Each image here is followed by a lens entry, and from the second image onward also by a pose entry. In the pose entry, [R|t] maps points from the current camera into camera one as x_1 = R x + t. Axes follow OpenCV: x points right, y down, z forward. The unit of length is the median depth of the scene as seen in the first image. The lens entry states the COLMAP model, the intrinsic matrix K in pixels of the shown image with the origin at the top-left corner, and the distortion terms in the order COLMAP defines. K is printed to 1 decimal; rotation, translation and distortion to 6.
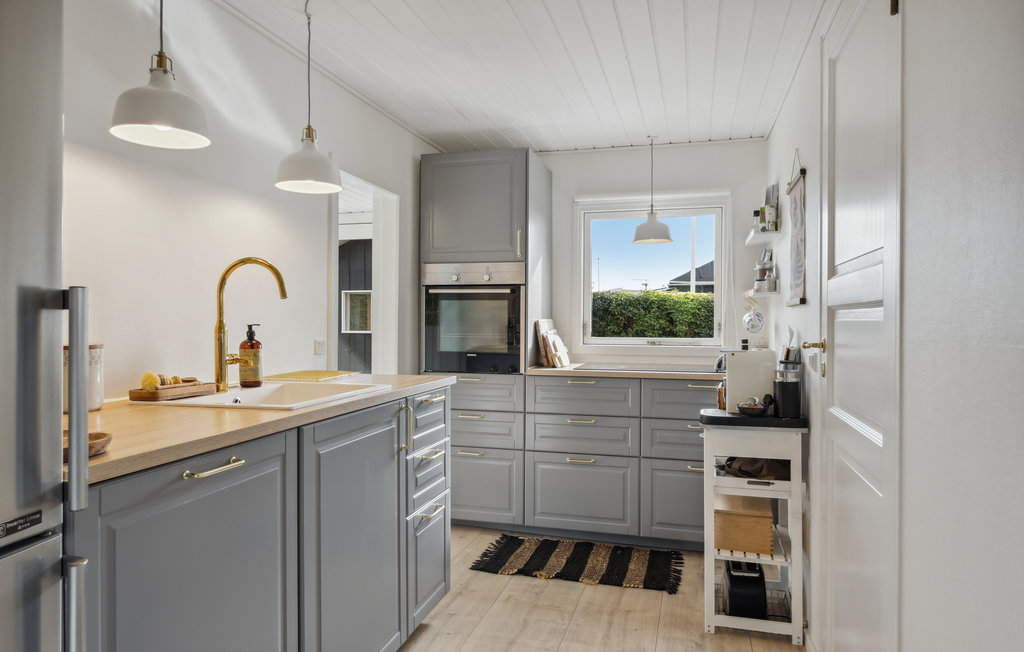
lens RADIAL K [[657.4, 0, 512.0], [0, 657.4, 326.0], [0, 0, 1]] dist [-0.001728, -0.000074]
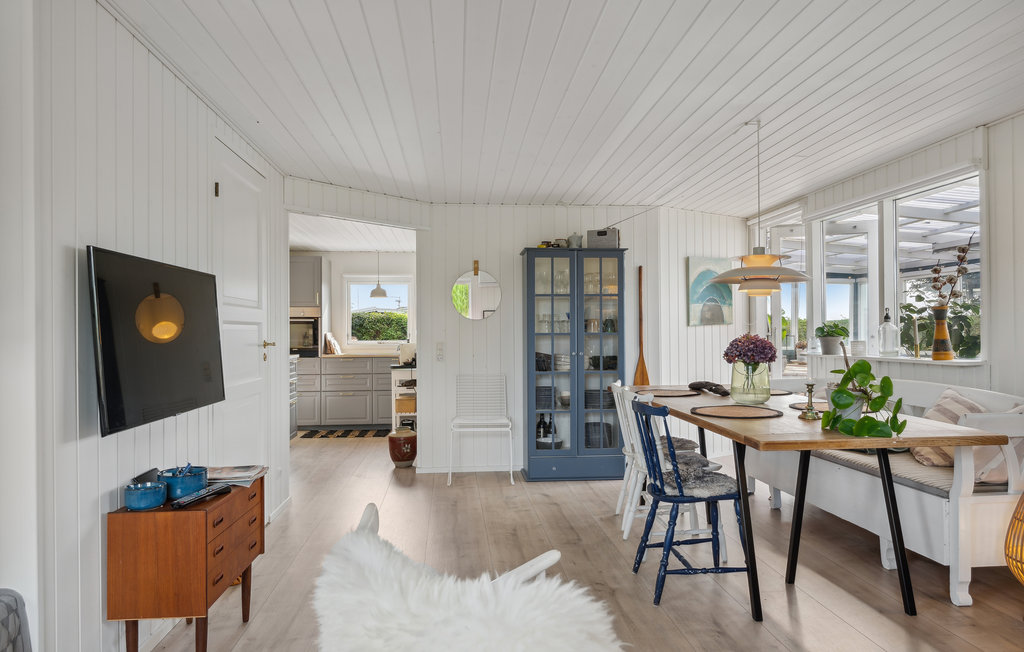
lens RADIAL K [[633.7, 0, 512.0], [0, 633.7, 326.0], [0, 0, 1]] dist [0.001746, 0.000702]
pose [[0.932759, -0.007137, 0.360429, -0.144970], [0.013391, 0.999800, -0.014856, 0.007186], [-0.360251, 0.018683, 0.932668, -1.208319]]
